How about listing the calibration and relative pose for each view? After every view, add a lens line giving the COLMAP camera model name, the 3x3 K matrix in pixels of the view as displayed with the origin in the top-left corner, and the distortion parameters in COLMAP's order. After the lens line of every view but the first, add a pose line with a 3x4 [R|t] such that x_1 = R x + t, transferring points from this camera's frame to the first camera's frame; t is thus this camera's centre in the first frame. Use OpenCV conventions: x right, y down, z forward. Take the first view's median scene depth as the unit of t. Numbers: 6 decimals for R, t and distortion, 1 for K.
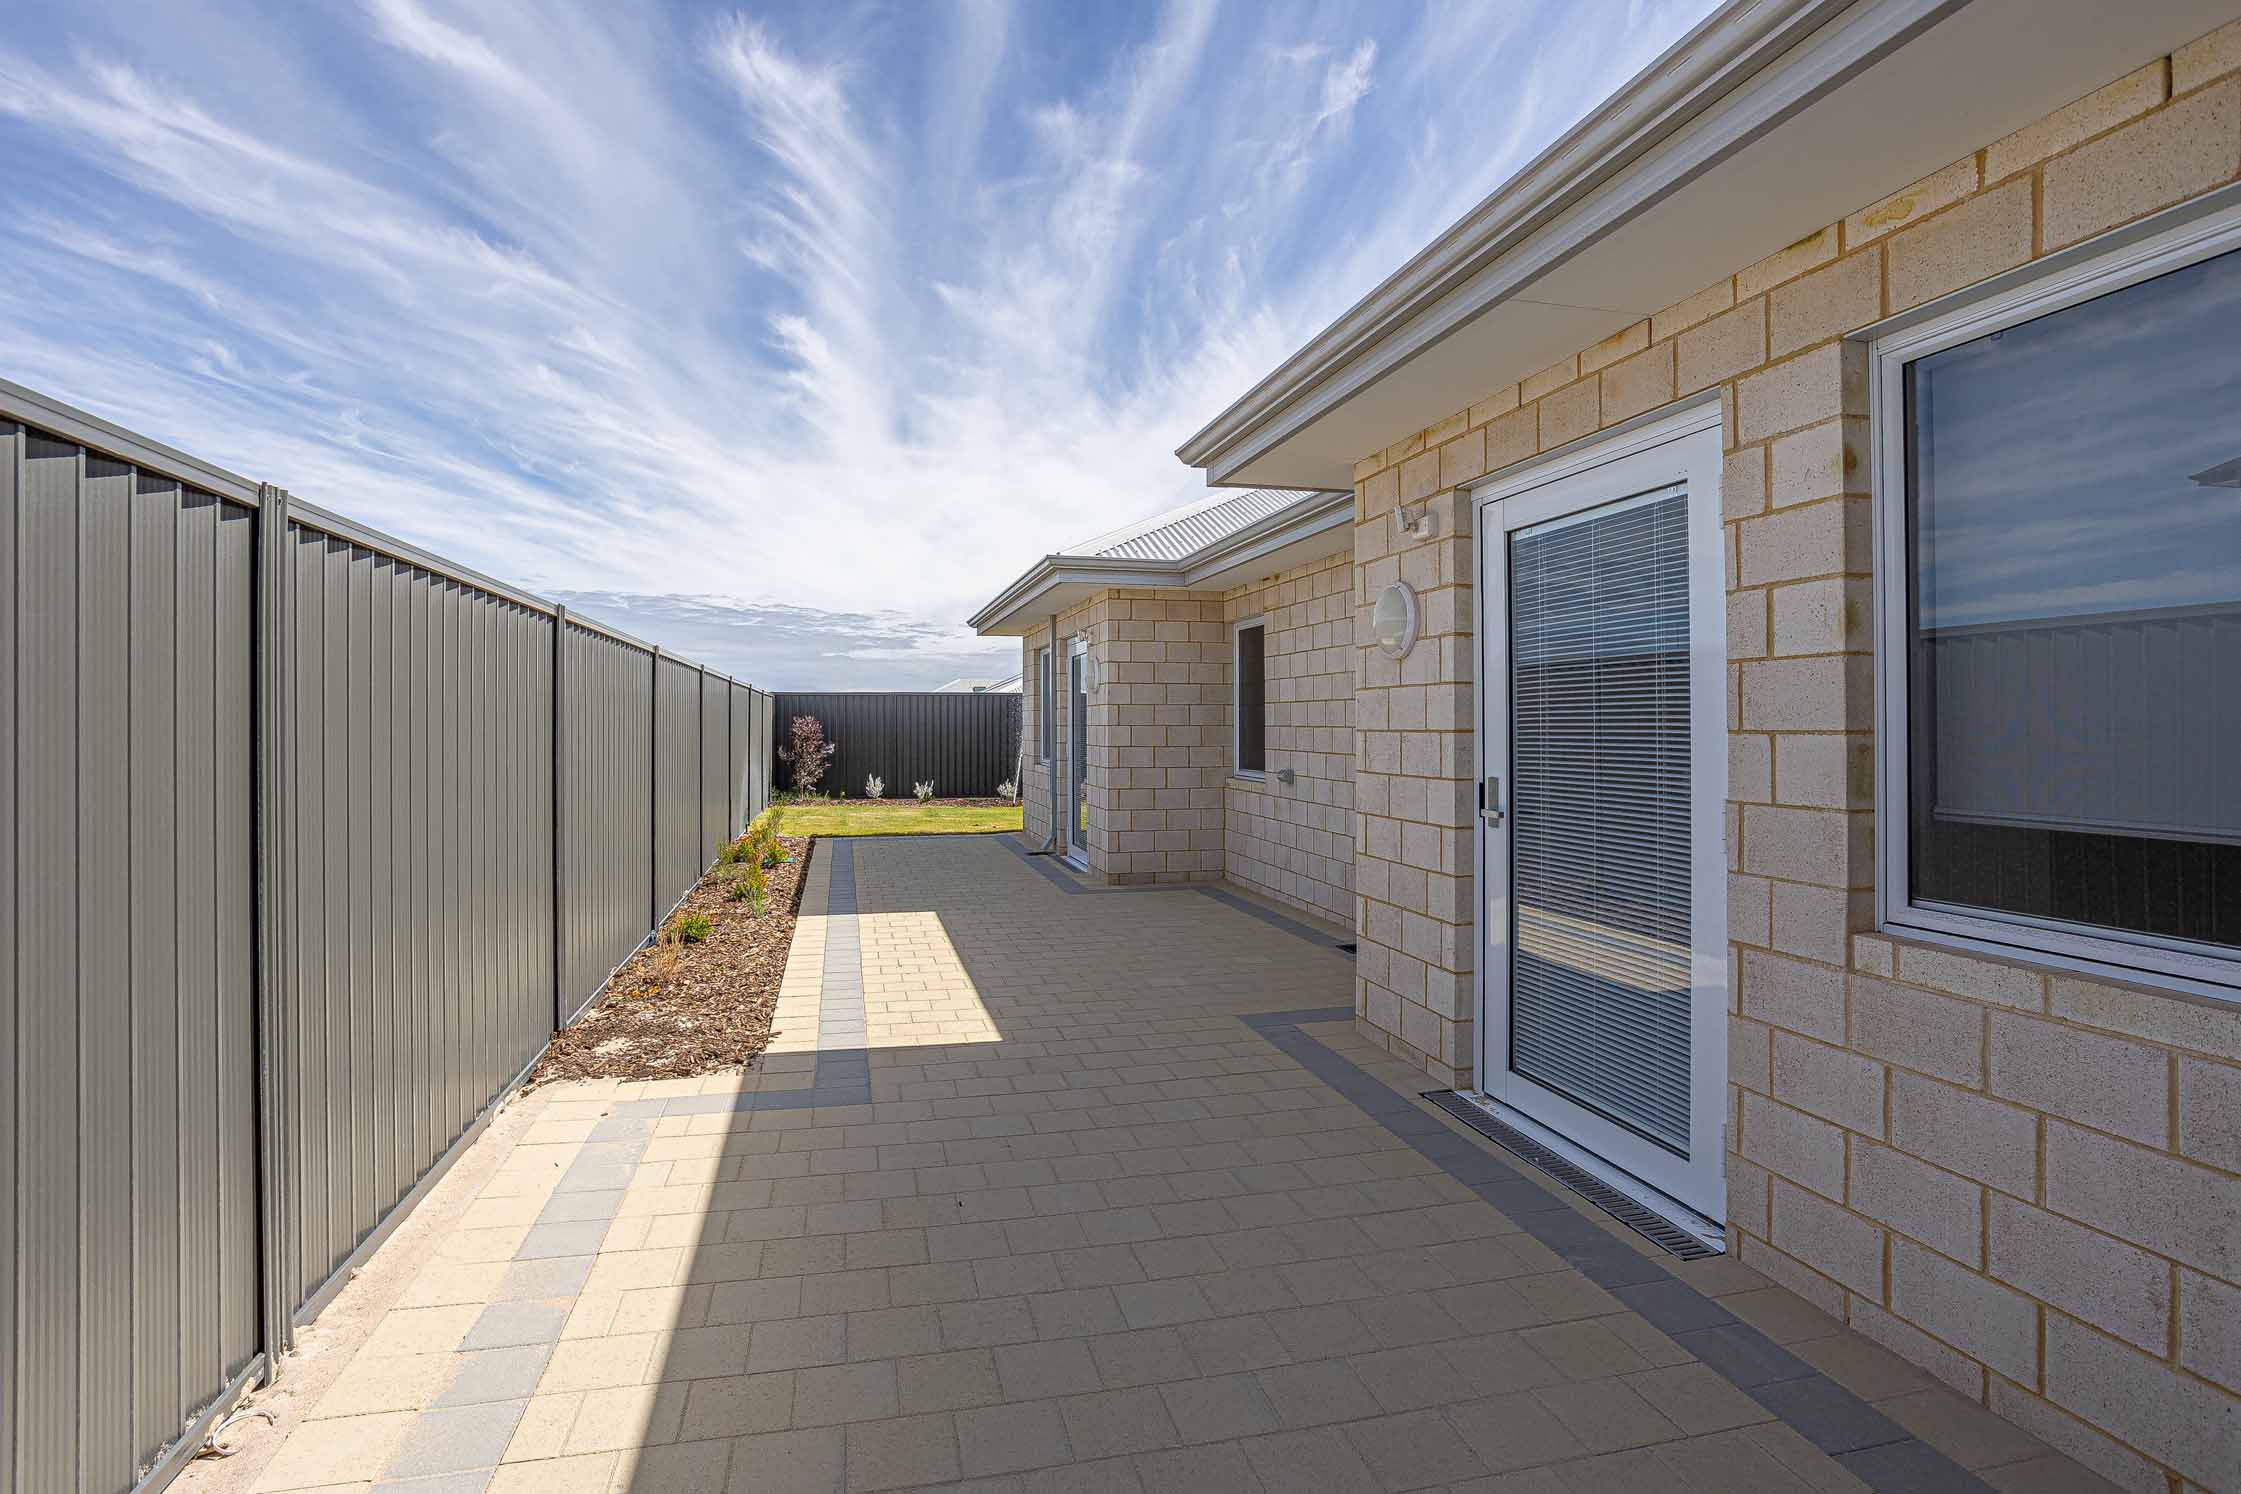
lens RADIAL K [[1099.8, 0, 1124.0], [0, 1099.8, 726.9], [0, 0, 1]] dist [-0.005315, 0.000837]
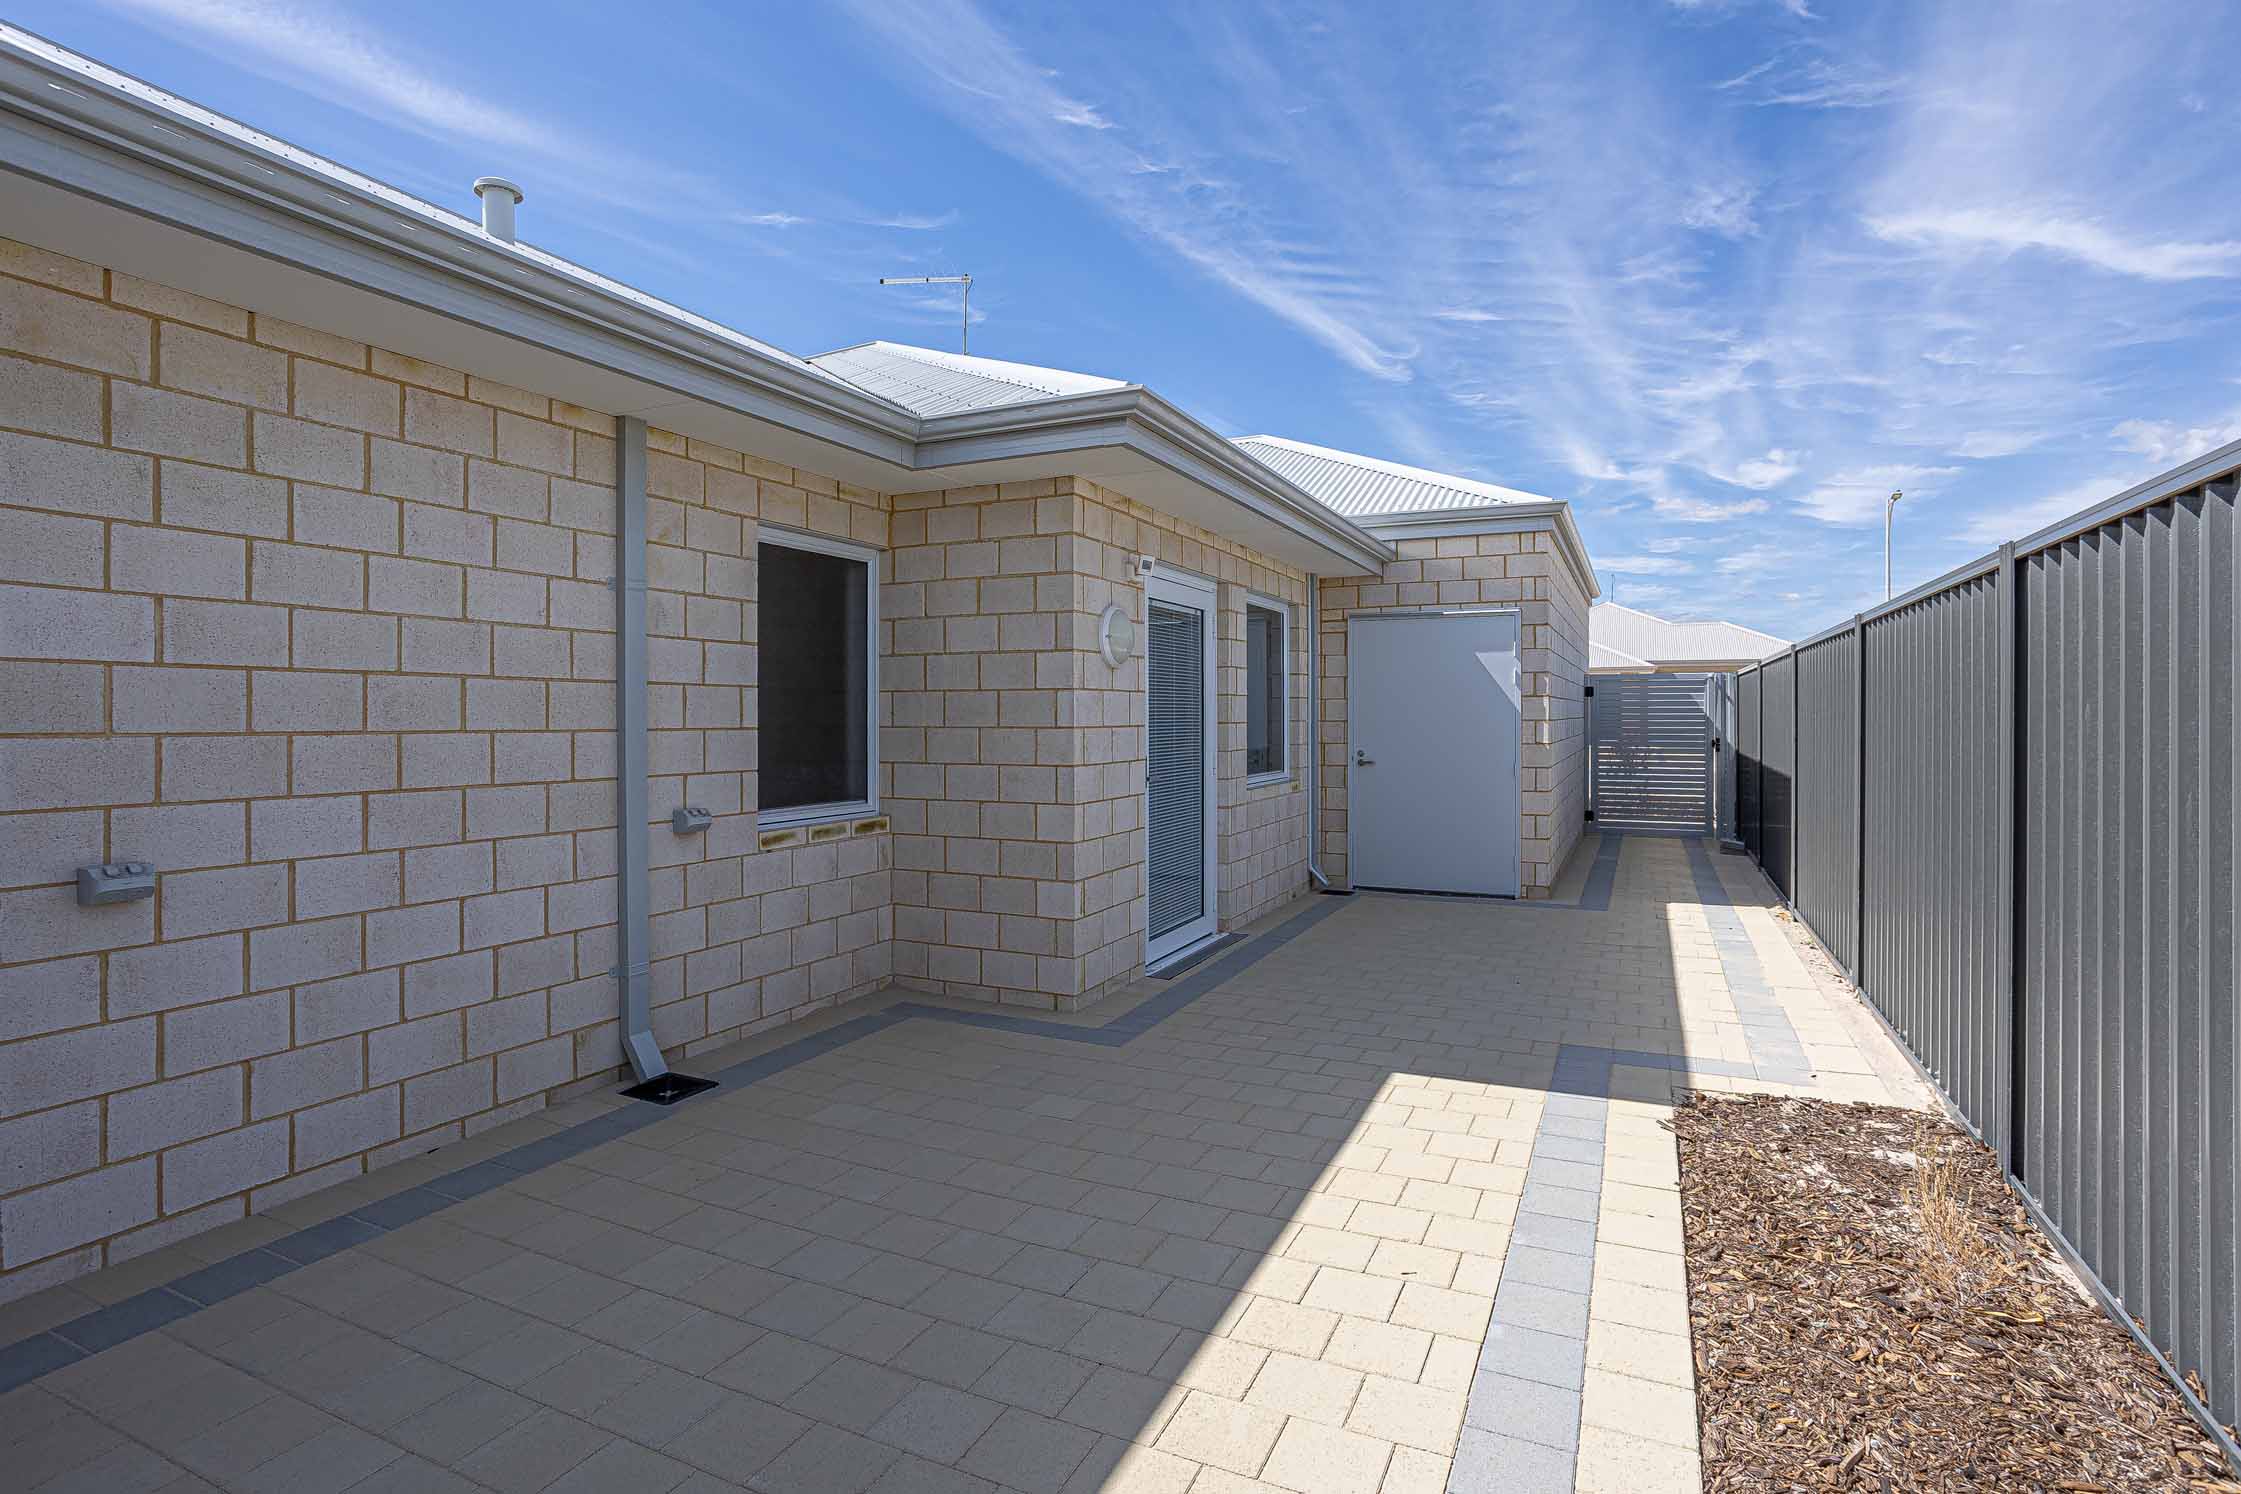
lens RADIAL K [[1099.8, 0, 1136.3], [0, 1099.8, 737.2], [0, 0, 1]] dist [-0.005315, 0.000837]
pose [[-0.776986, -0.004683, 0.629501, -0.608098], [0.006155, 0.999868, 0.015036, -0.003190], [-0.629488, 0.015557, -0.776854, 2.171860]]
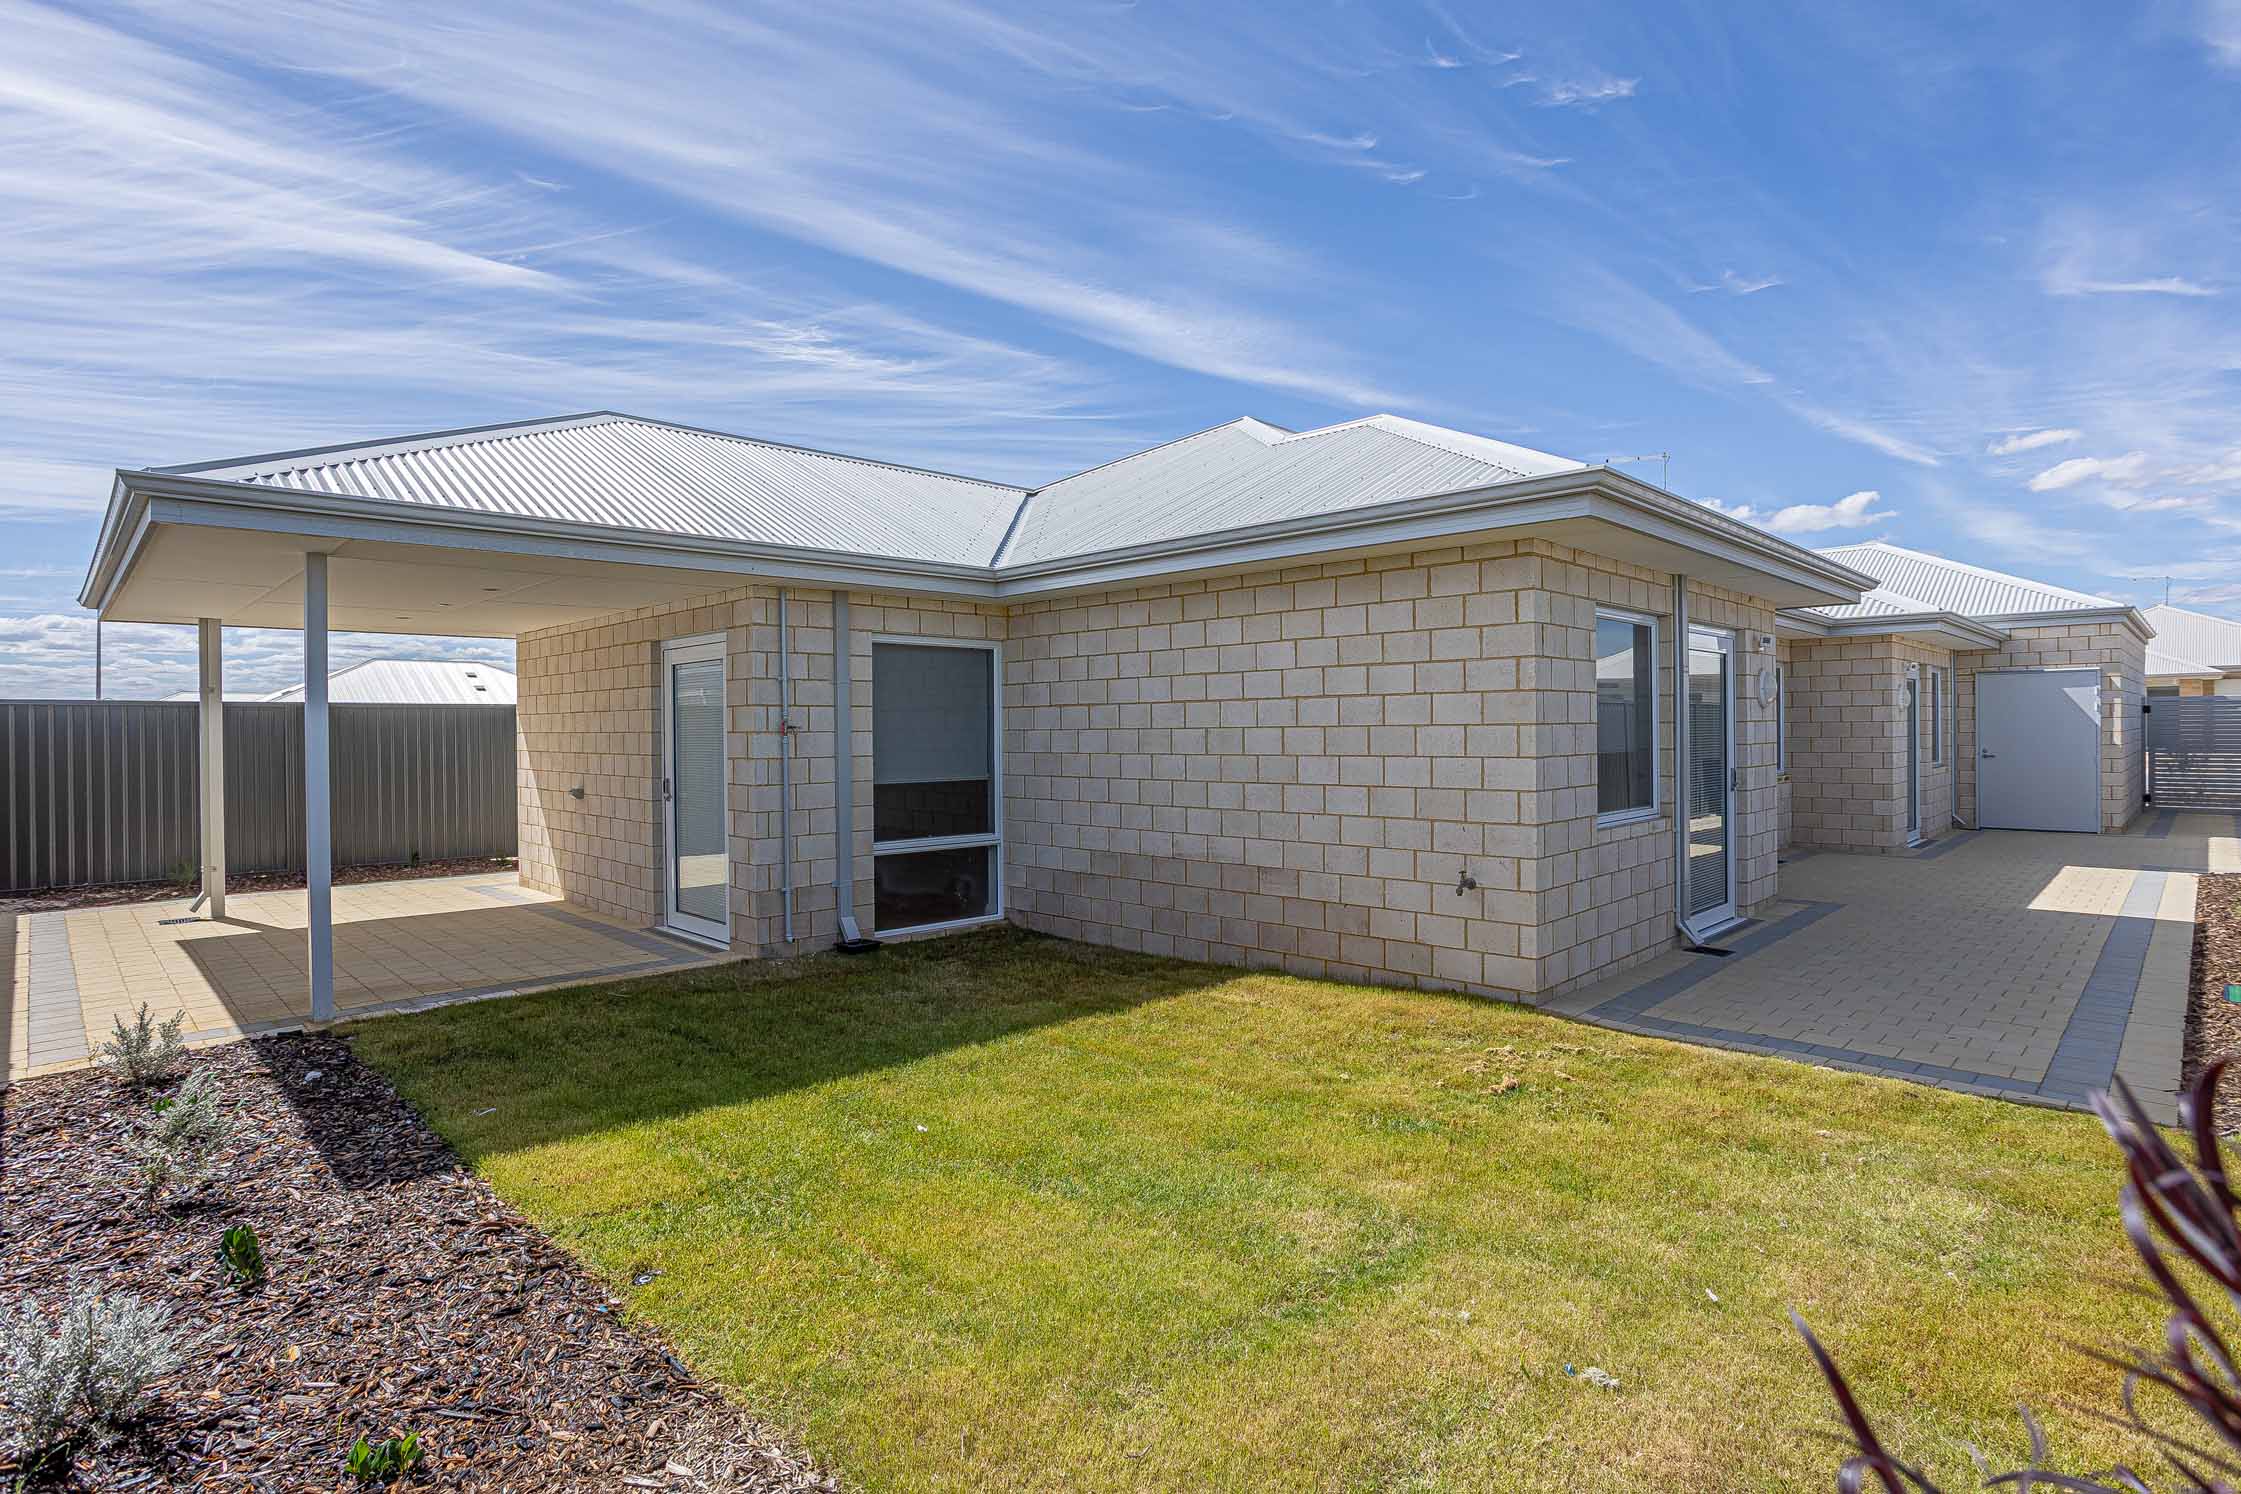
lens RADIAL K [[1099.8, 0, 1116.9], [0, 1099.8, 746.0], [0, 0, 1]] dist [-0.005315, 0.000837]
pose [[-0.512269, 0.006882, 0.858797, -0.640272], [0.018817, 0.999818, 0.003212, -0.003999], [-0.858619, 0.017806, -0.512305, 2.290513]]
